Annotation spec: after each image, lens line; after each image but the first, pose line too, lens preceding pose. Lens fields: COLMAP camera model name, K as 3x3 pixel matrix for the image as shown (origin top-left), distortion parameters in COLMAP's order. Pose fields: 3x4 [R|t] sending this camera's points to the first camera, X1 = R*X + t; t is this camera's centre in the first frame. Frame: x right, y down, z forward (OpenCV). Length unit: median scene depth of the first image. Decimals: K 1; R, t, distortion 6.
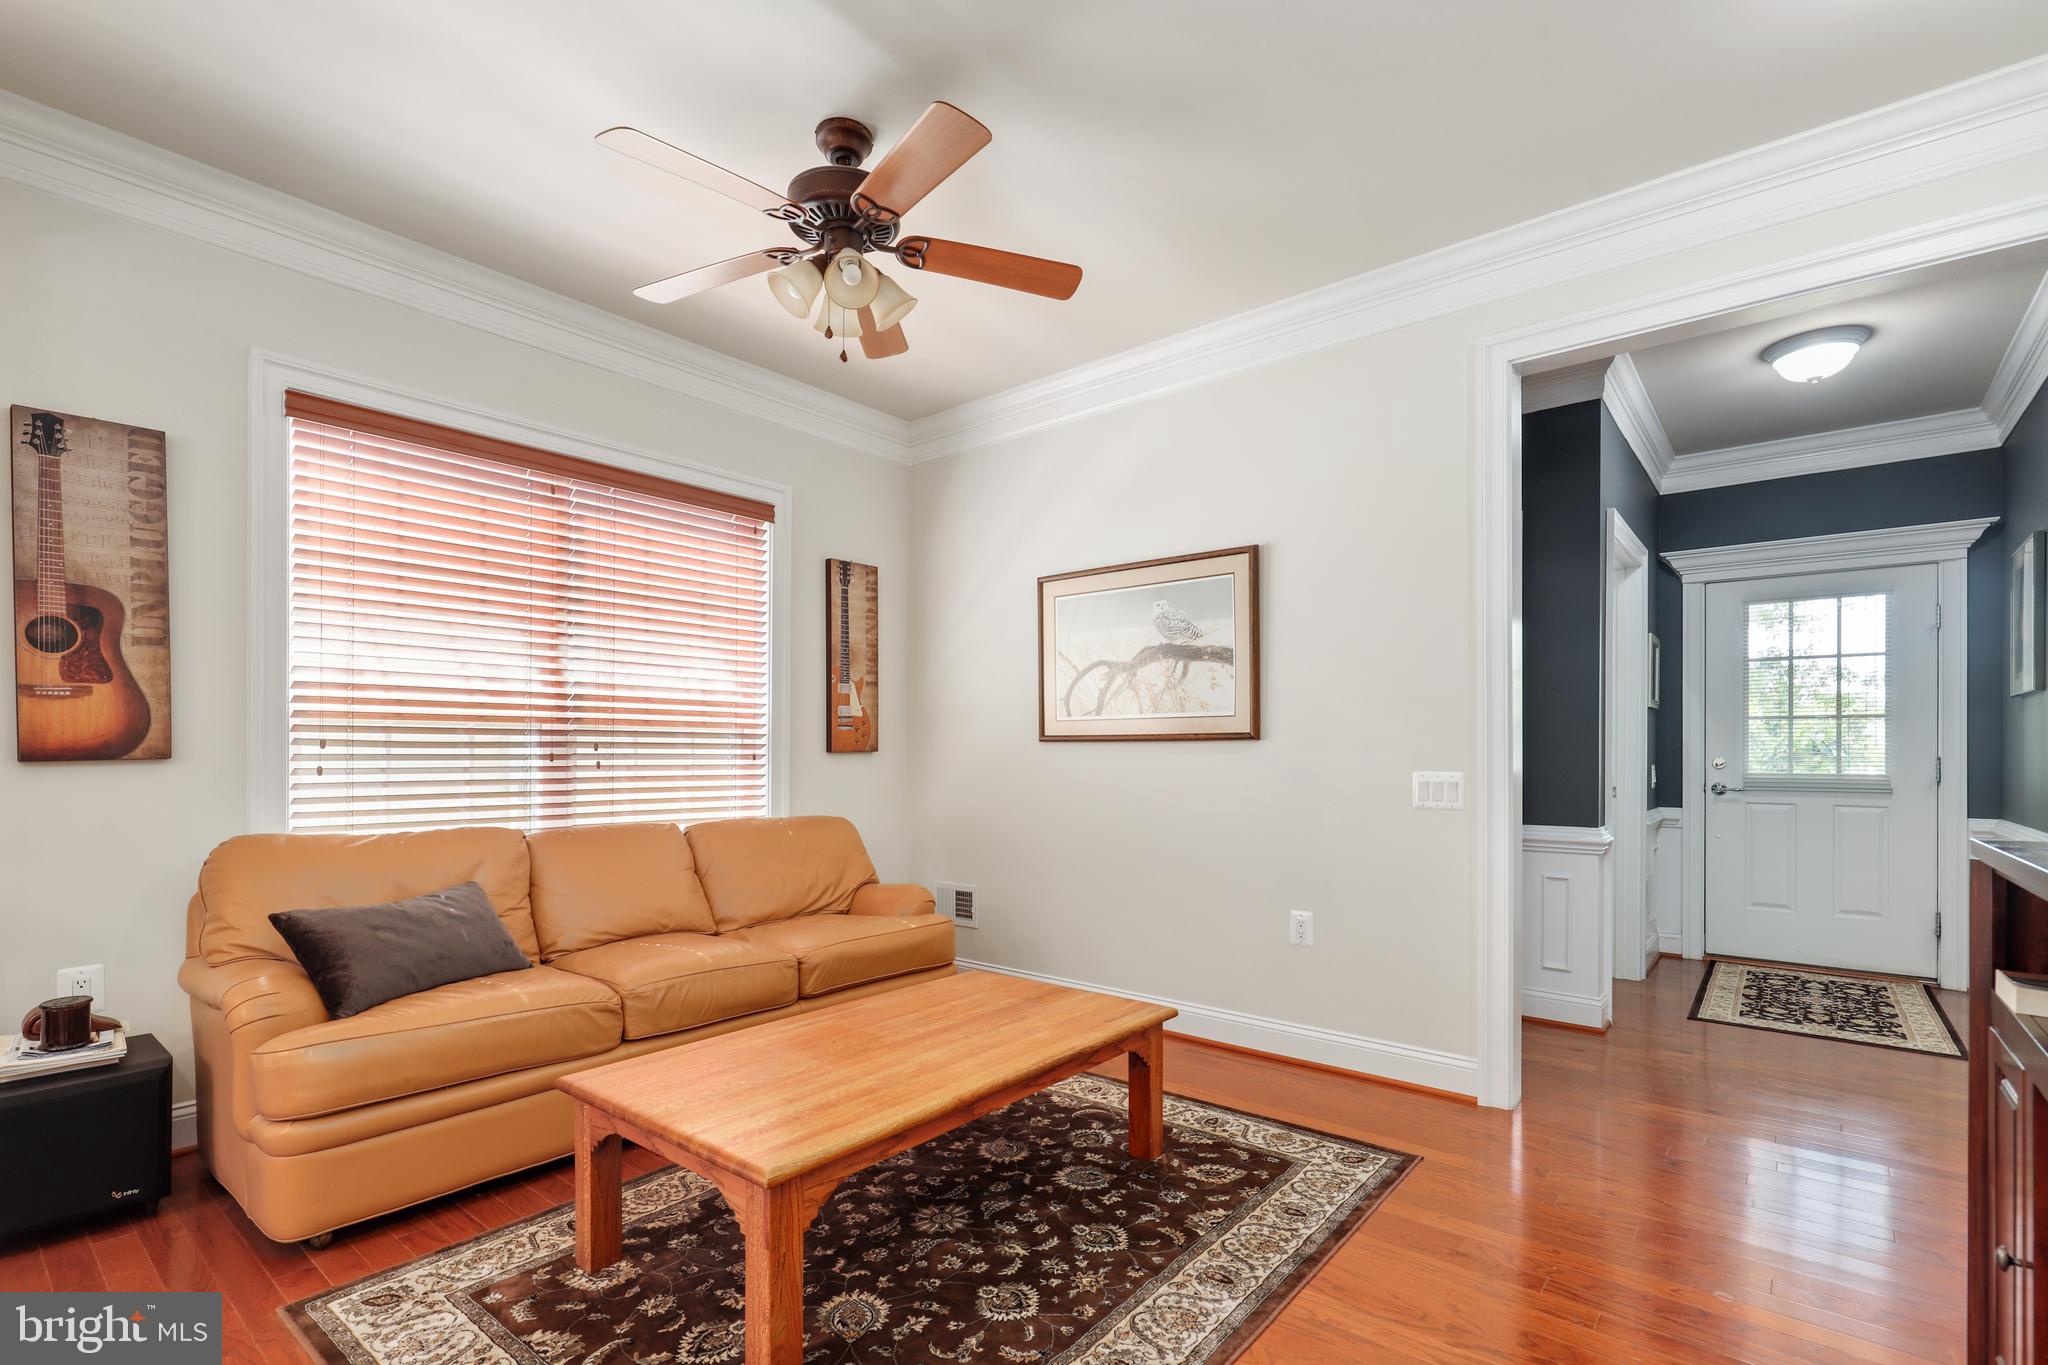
lens RADIAL K [[956.5, 0, 1023.0], [0, 956.5, 747.1], [0, 0, 1]] dist [-0.002394, -0.000180]
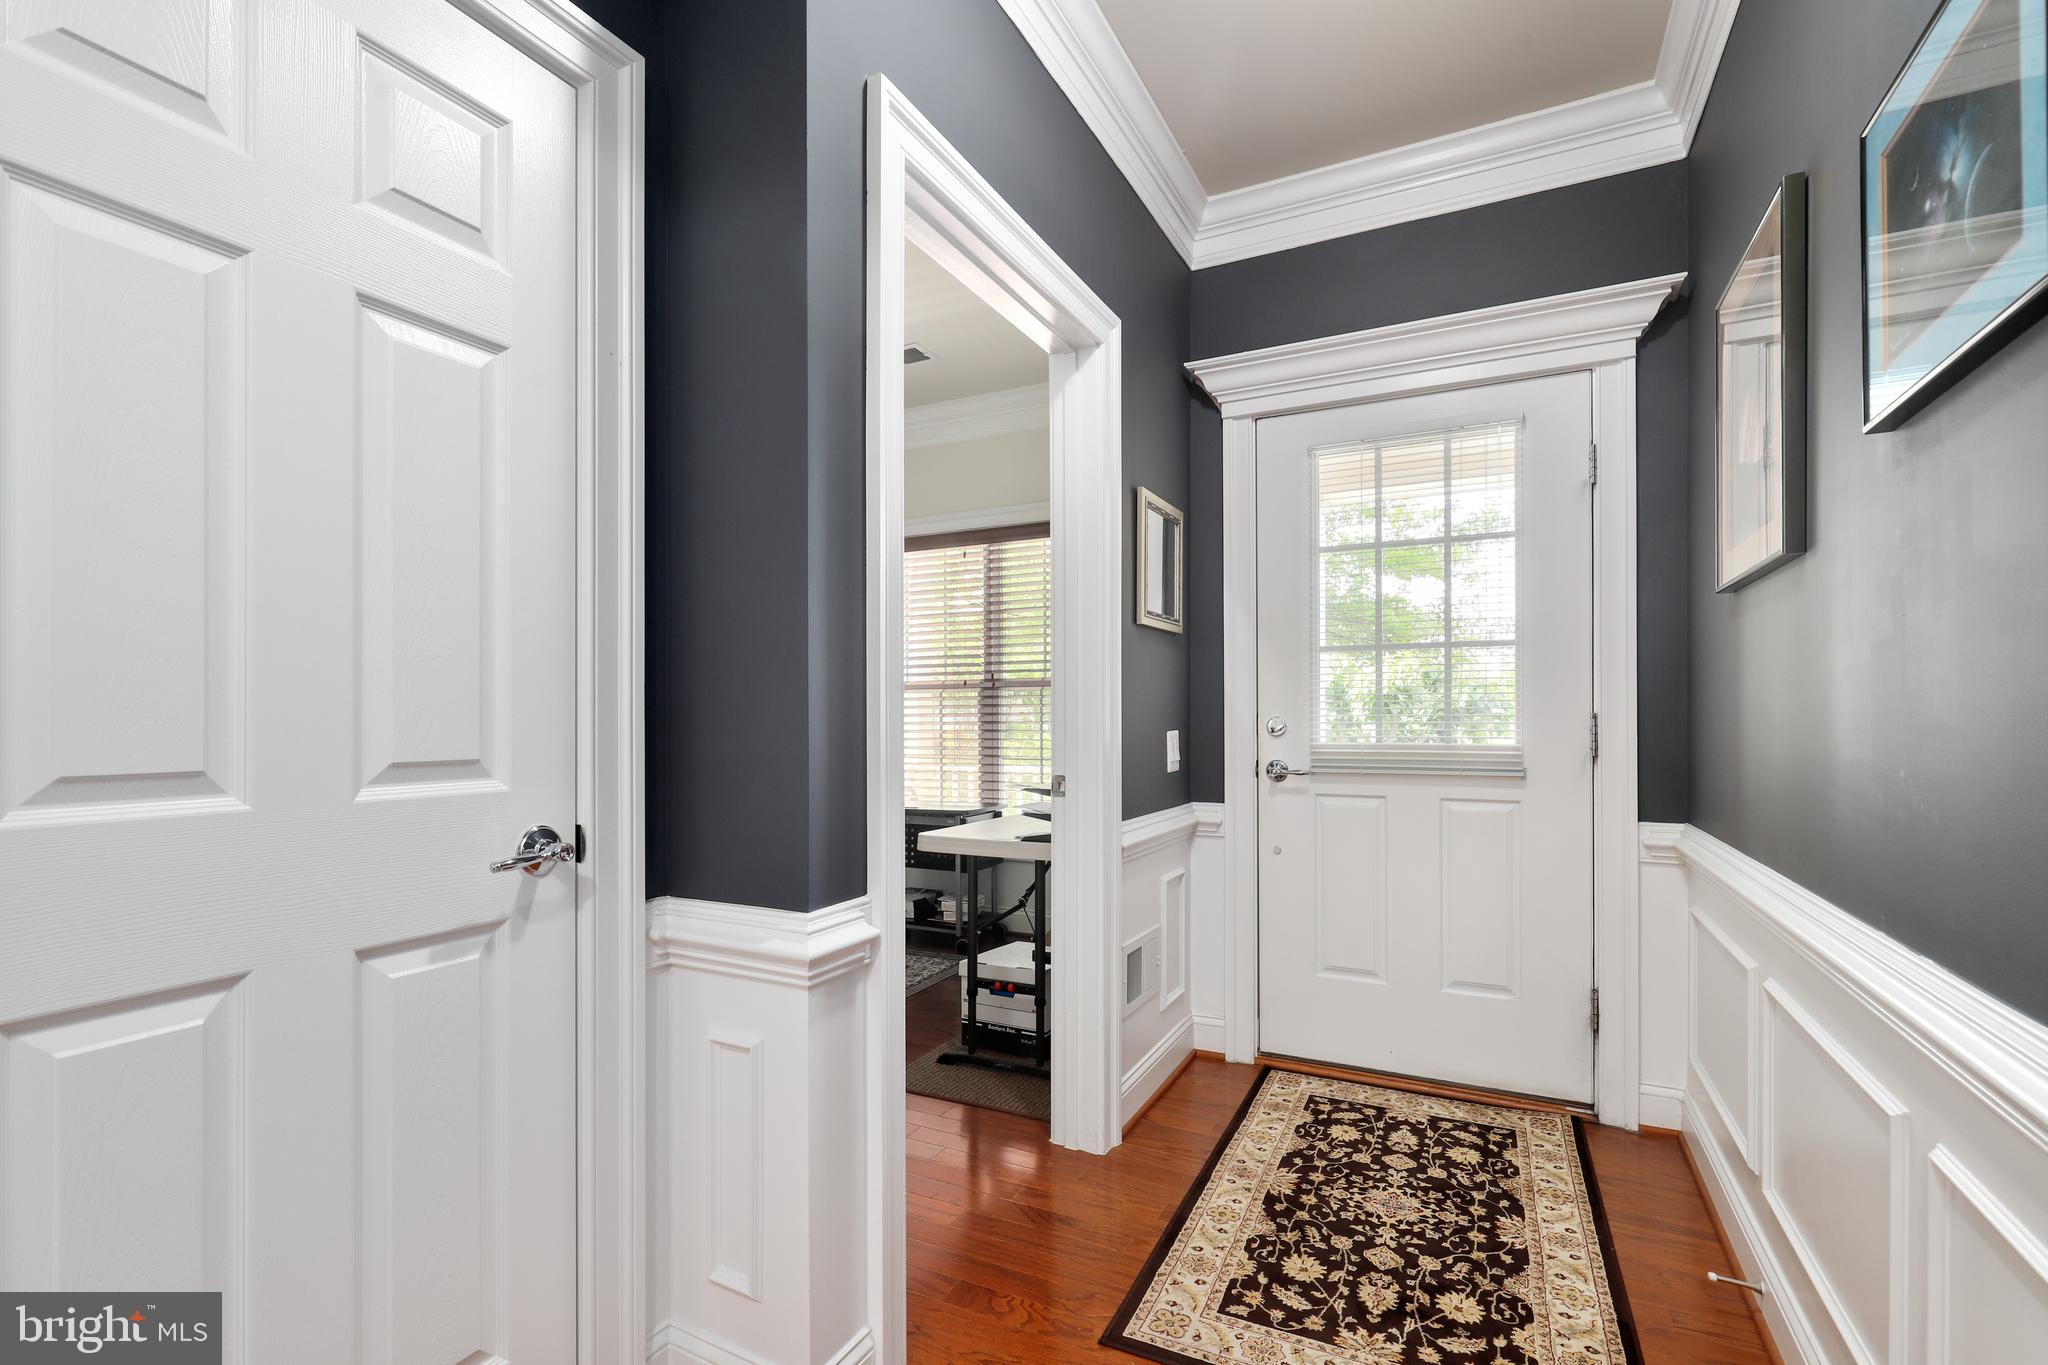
lens RADIAL K [[904.0, 0, 1058.4], [0, 904.0, 712.9], [0, 0, 1]] dist [-0.000938, -0.000170]
pose [[0.970688, -0.004772, 0.240296, 0.563376], [0.004475, 0.999988, 0.001782, 0.008269], [-0.240302, -0.000654, 0.970698, 0.598962]]
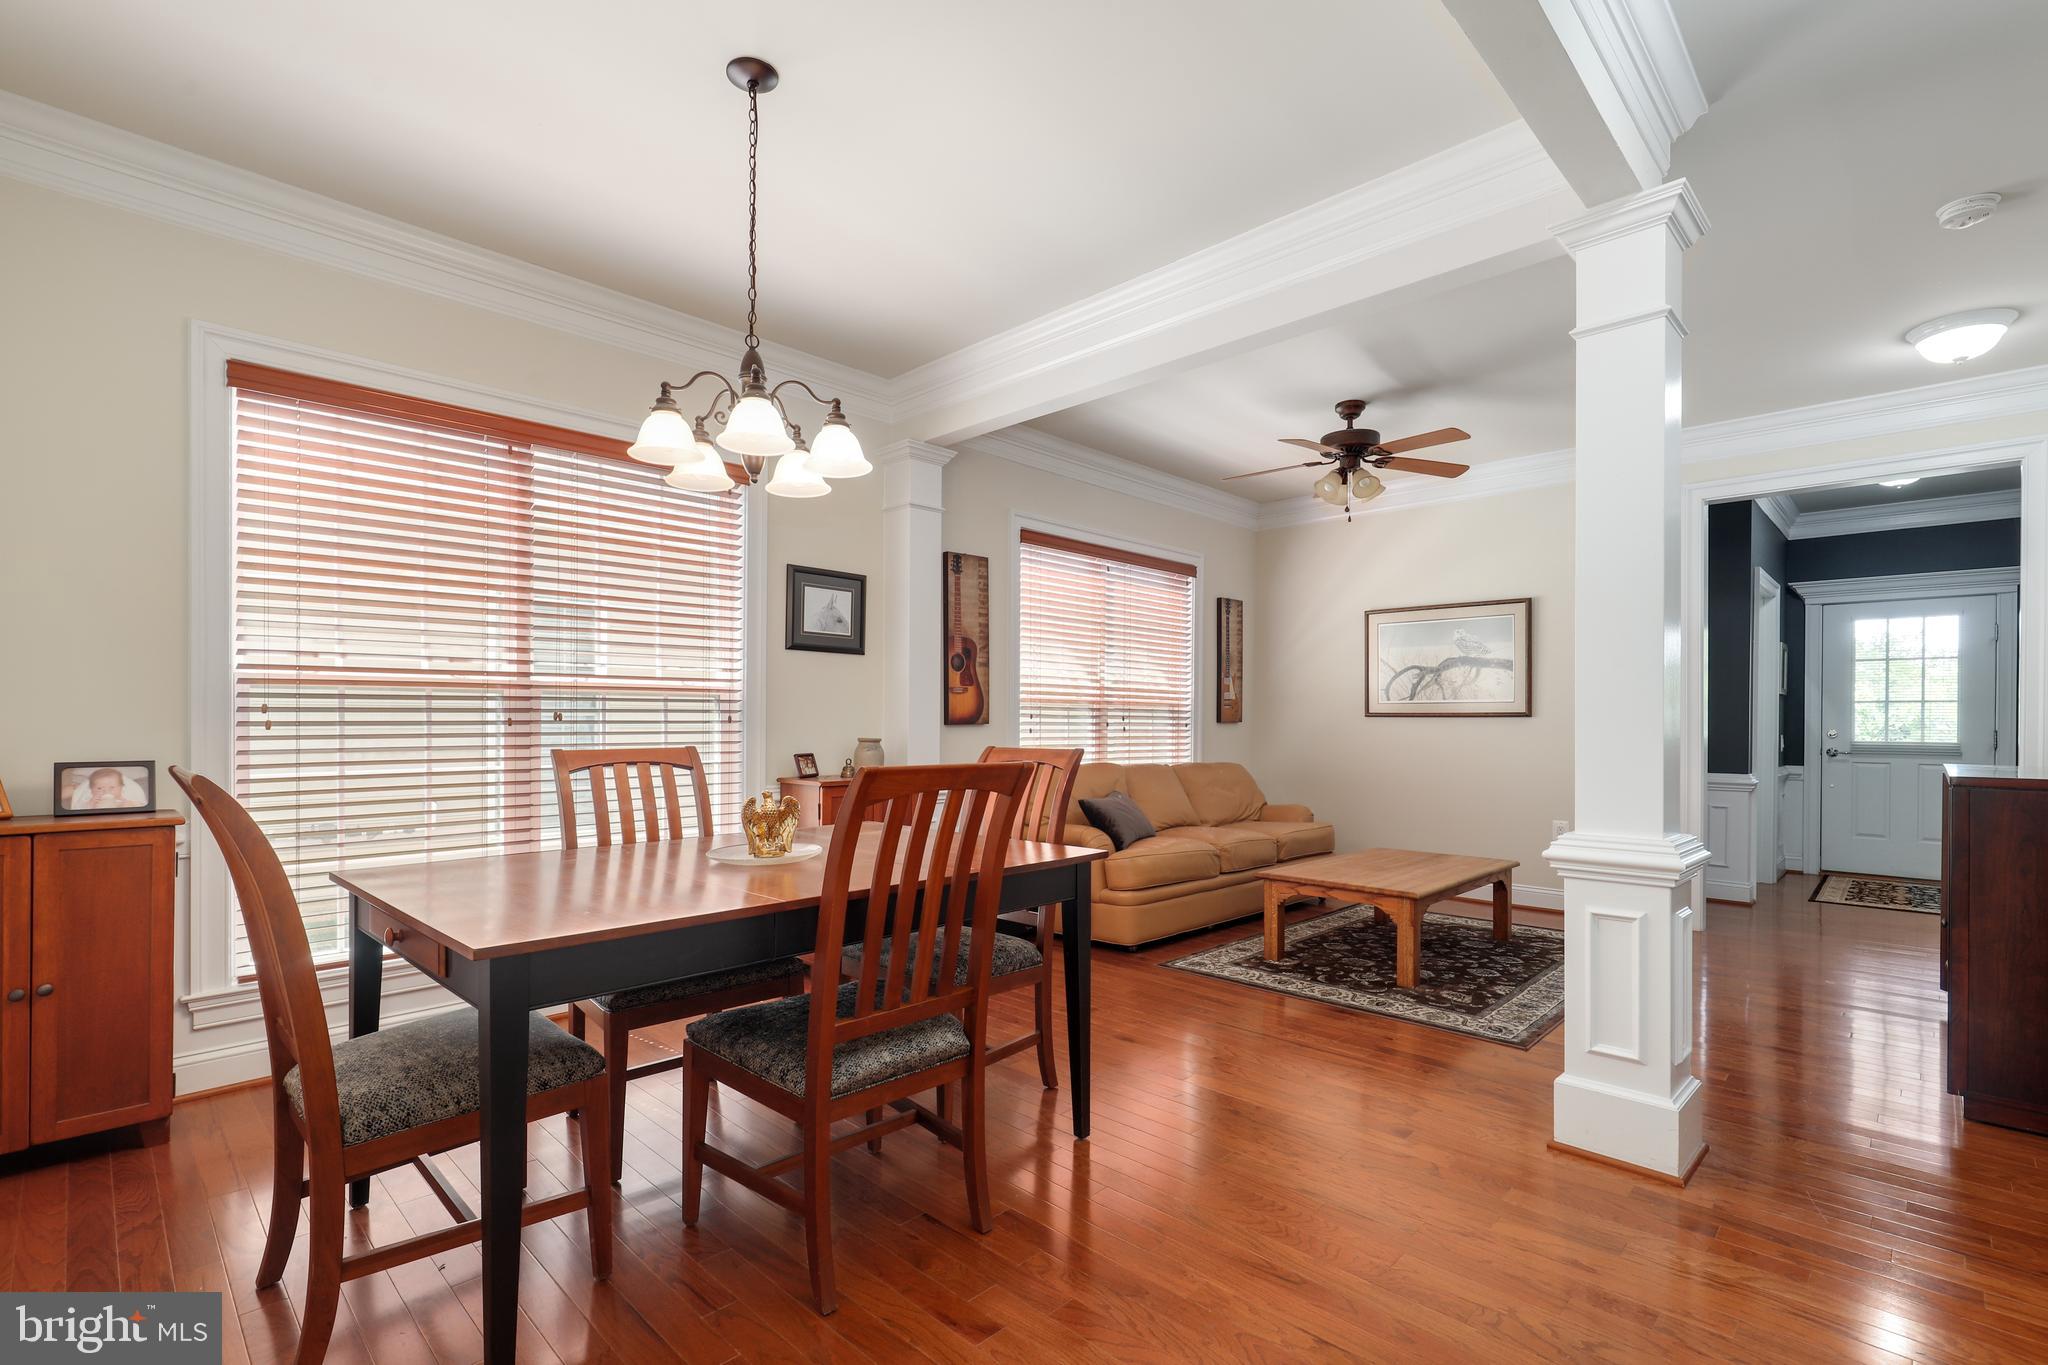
lens RADIAL K [[939.0, 0, 1016.3], [0, 939.0, 718.5], [0, 0, 1]] dist [-0.004594, -0.000244]
pose [[0.996001, 0.006431, -0.089109, -0.415990], [-0.006293, 0.999979, 0.001832, -0.001723], [0.089119, -0.001264, 0.996020, -0.576924]]
